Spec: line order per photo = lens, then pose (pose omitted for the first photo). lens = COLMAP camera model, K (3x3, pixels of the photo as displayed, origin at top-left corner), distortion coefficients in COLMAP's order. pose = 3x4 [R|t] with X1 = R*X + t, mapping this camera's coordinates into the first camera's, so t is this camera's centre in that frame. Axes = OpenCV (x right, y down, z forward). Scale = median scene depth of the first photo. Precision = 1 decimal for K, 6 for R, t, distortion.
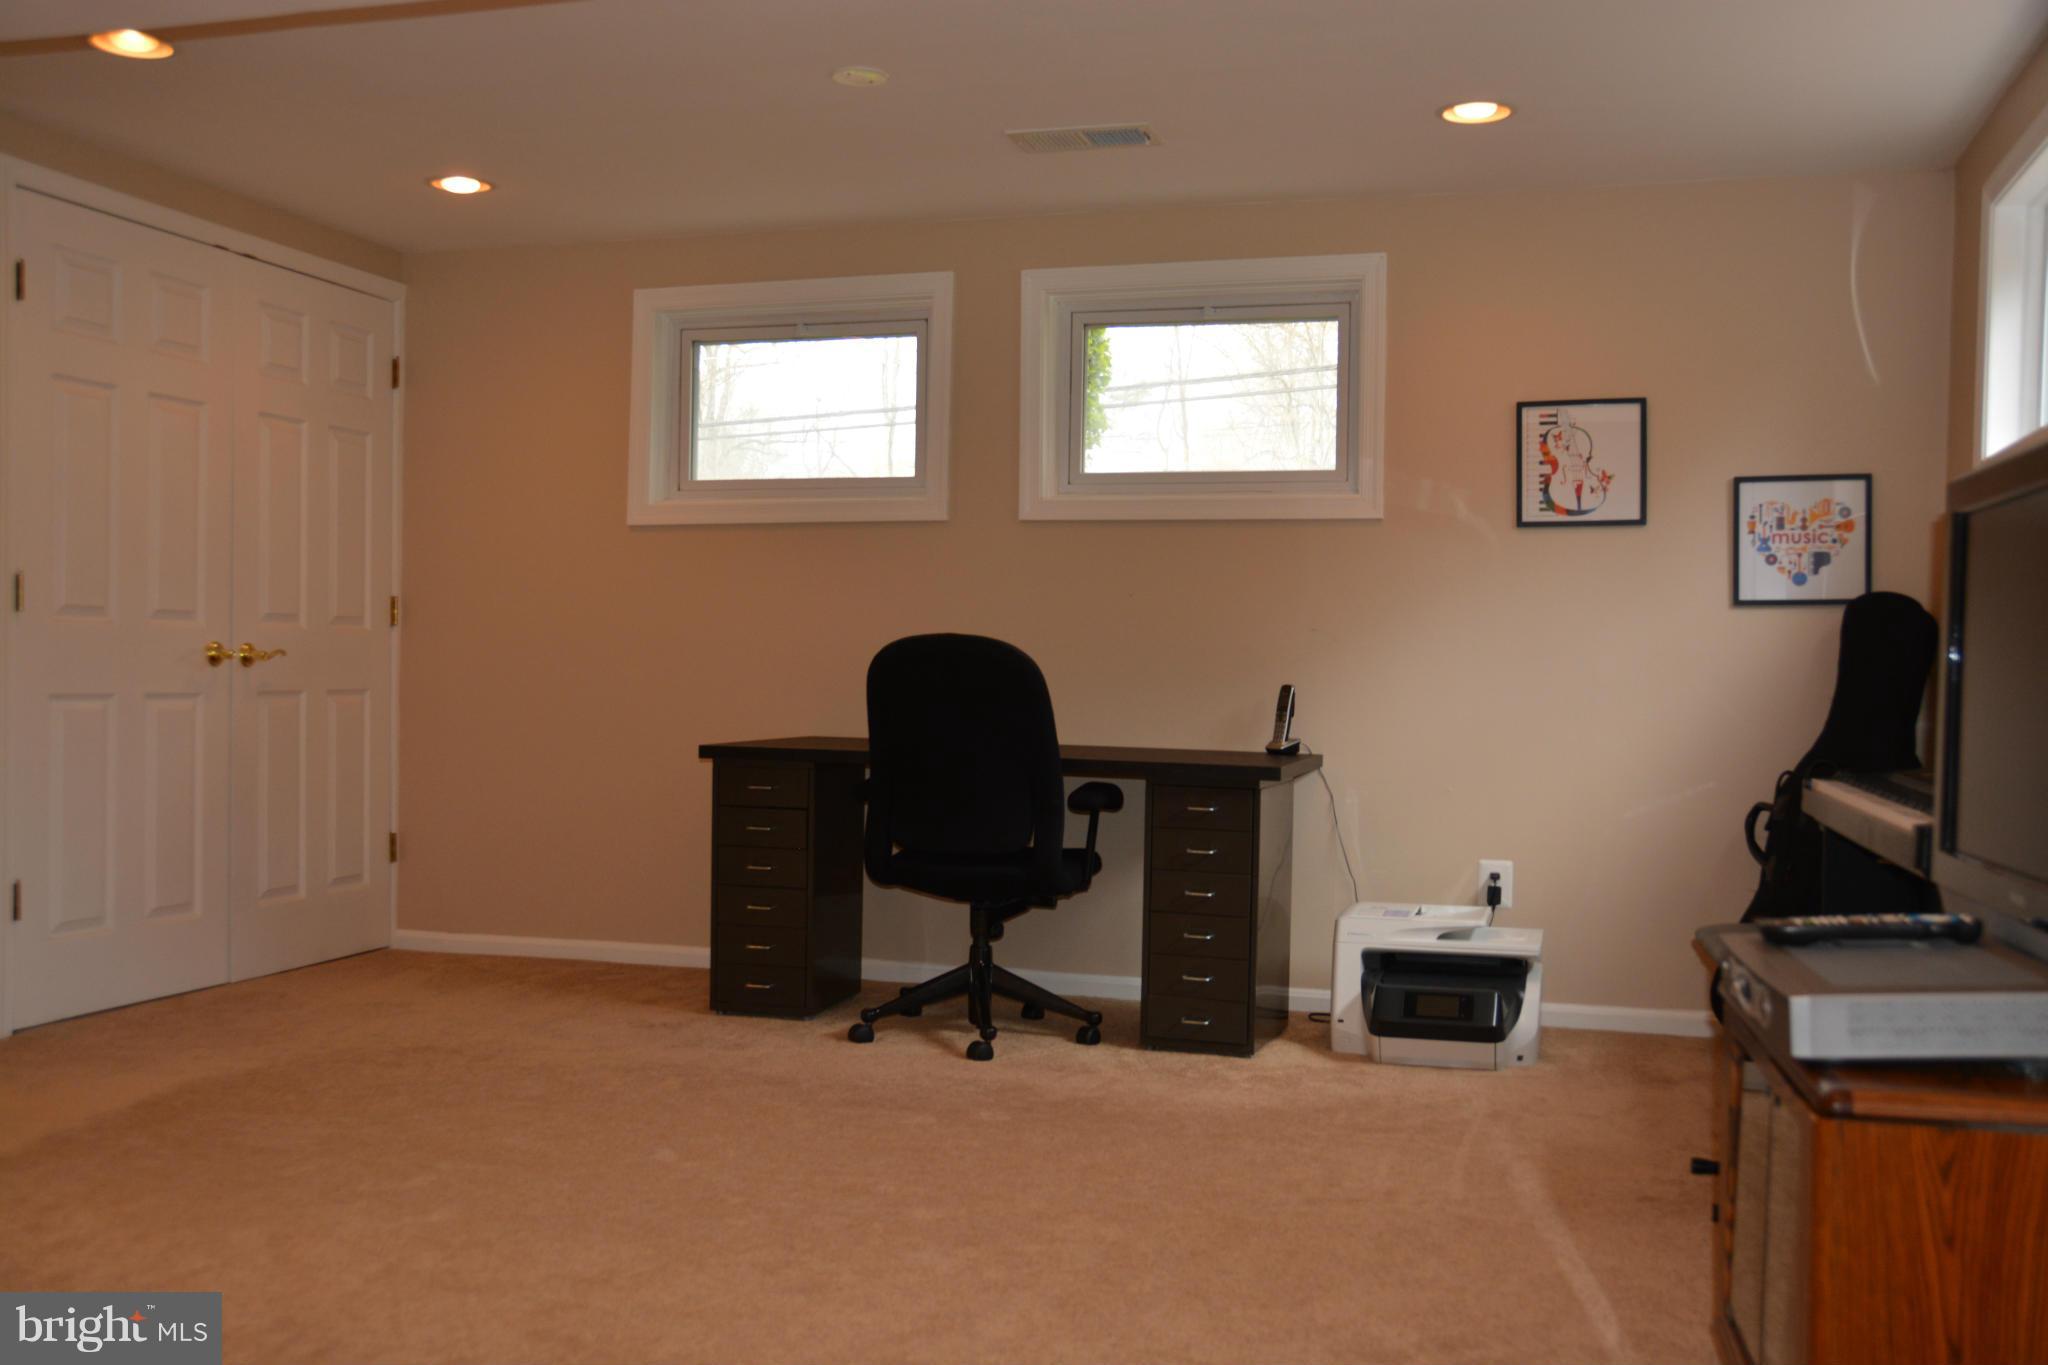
lens RADIAL K [[1959.7, 0, 1024.0], [0, 1959.7, 682.5], [0, 0, 1]] dist [-0.119321, 0.225871]
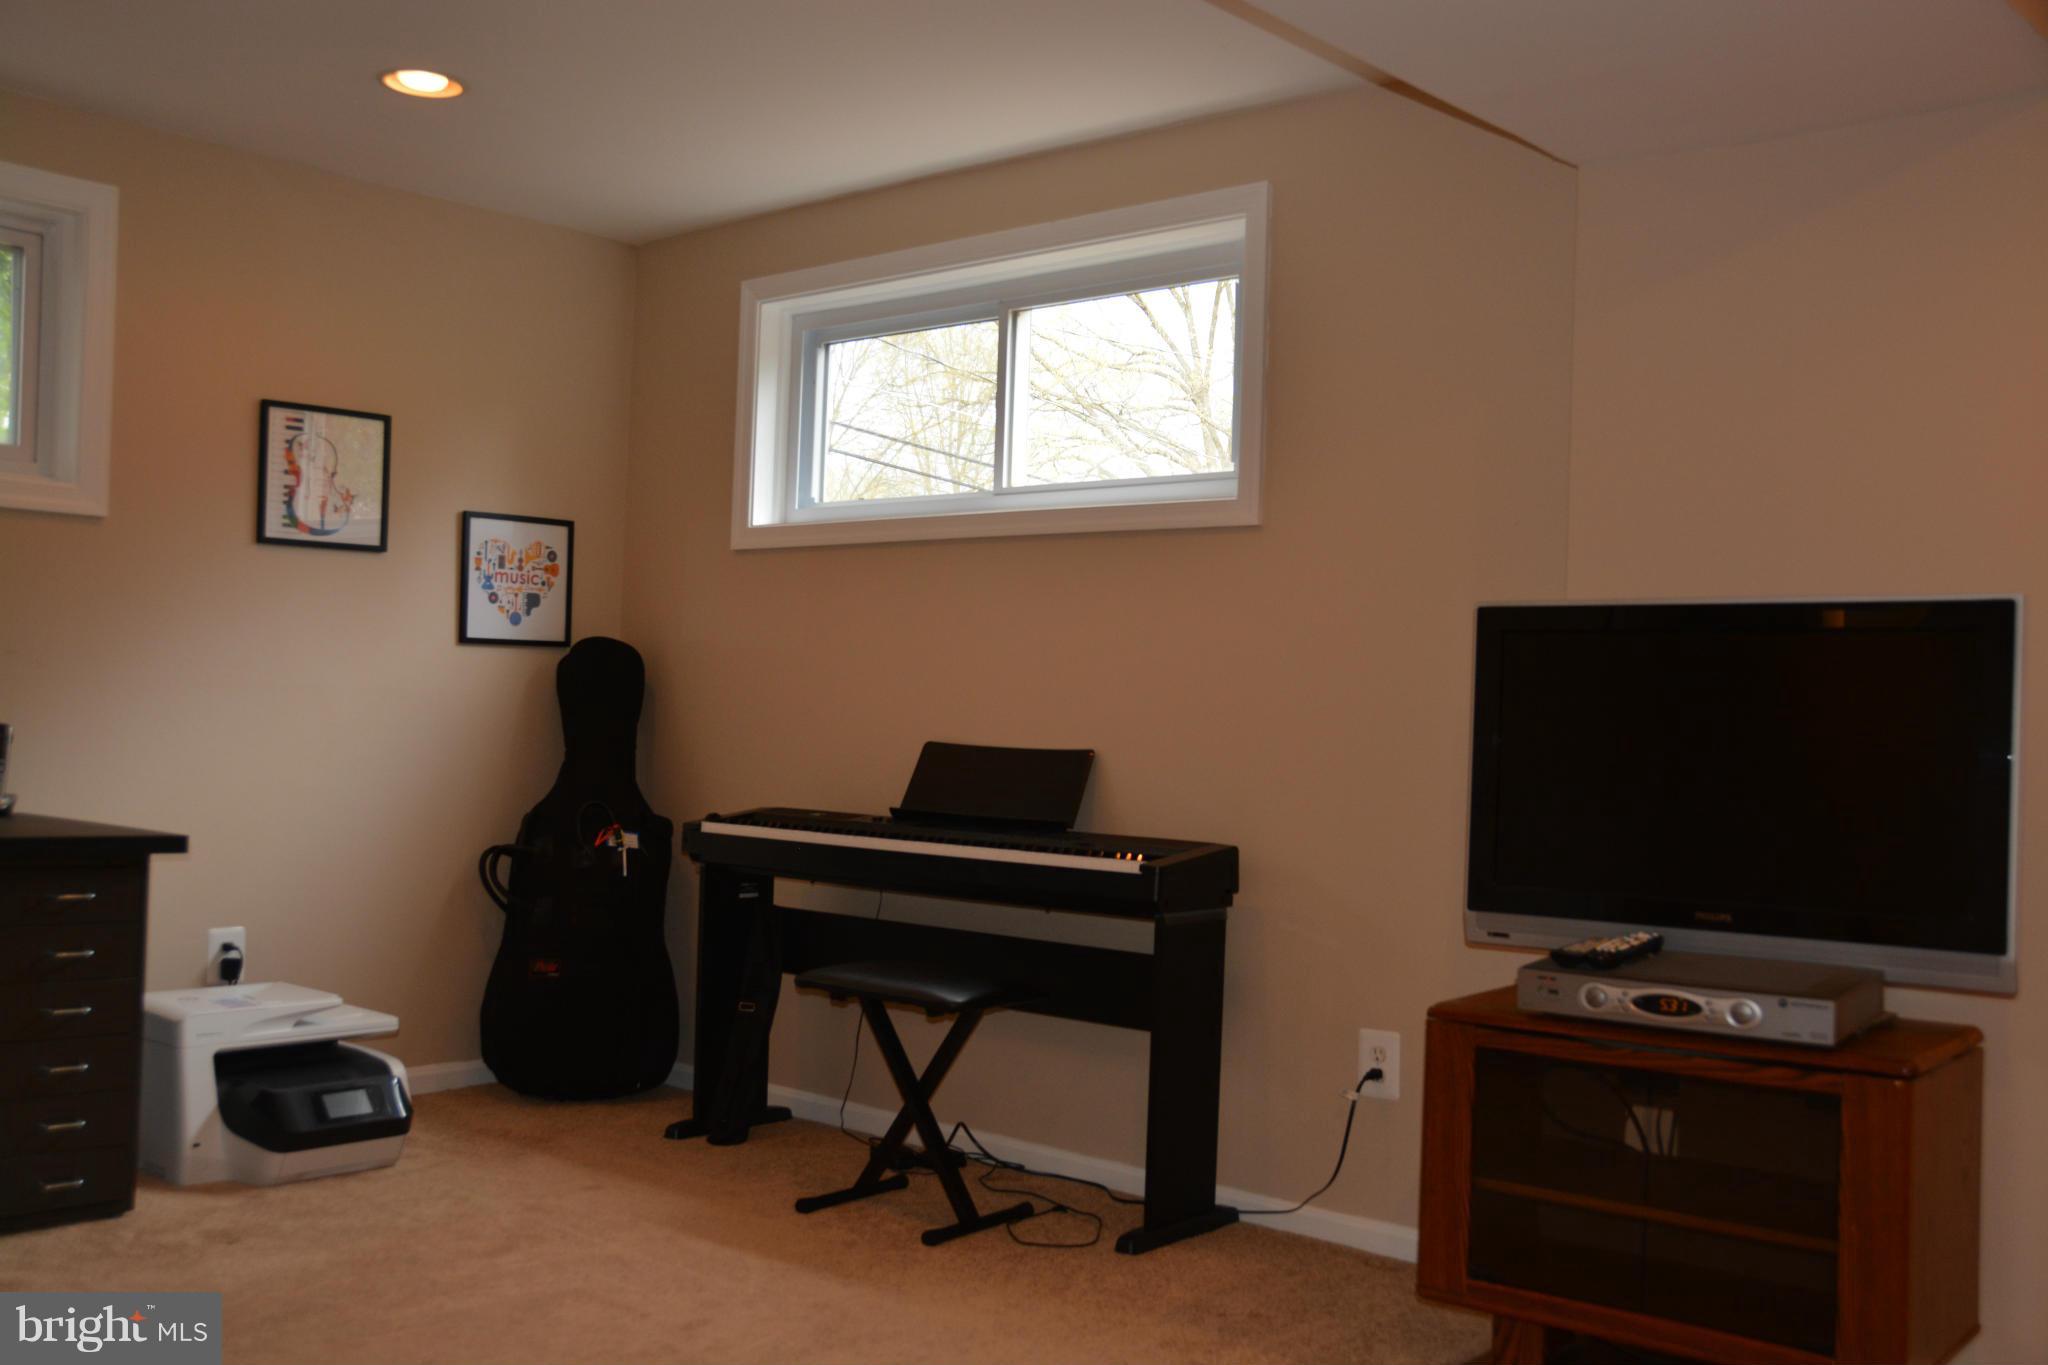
lens RADIAL K [[1959.7, 0, 1024.0], [0, 1959.7, 682.5], [0, 0, 1]] dist [-0.119321, 0.225871]
pose [[0.421028, 0.015945, 0.906907, -0.398227], [-0.021655, 0.999737, -0.007524, -0.018707], [-0.906789, -0.016471, 0.421263, 0.334221]]
